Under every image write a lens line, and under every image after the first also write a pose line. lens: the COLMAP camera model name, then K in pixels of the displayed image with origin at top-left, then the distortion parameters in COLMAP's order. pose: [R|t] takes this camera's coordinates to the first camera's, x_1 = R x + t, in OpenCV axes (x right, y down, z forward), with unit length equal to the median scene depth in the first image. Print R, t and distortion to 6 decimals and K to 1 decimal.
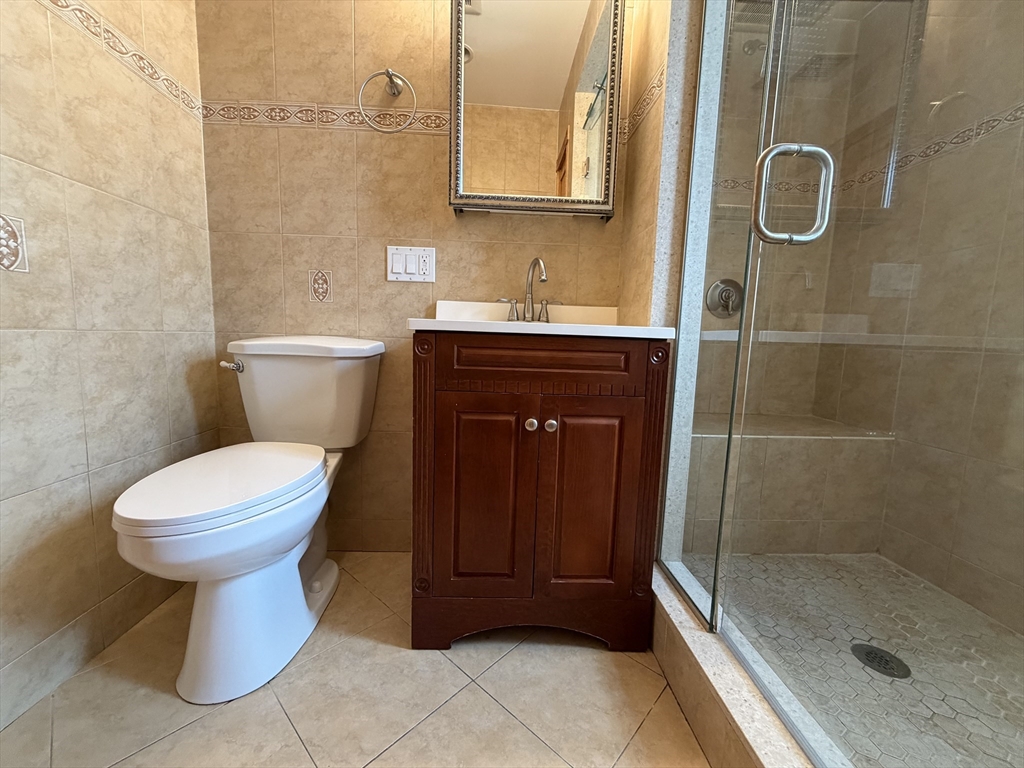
lens RADIAL K [[405.9, 0, 509.7], [0, 405.9, 385.3], [0, 0, 1]] dist [-0.000452, 0.000102]
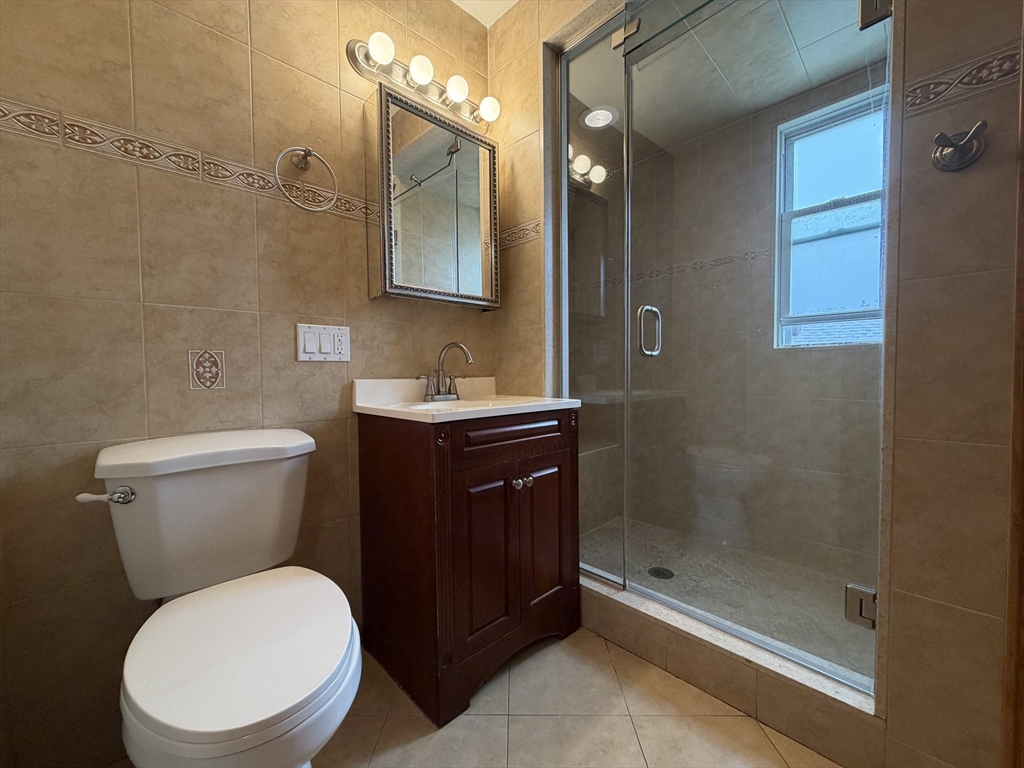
lens RADIAL K [[405.9, 0, 509.7], [0, 405.9, 385.3], [0, 0, 1]] dist [-0.000452, 0.000102]
pose [[0.743789, -0.062599, 0.665477, -0.571426], [0.113157, 0.993027, -0.033063, -0.124245], [-0.658767, 0.099895, 0.745686, 0.022962]]
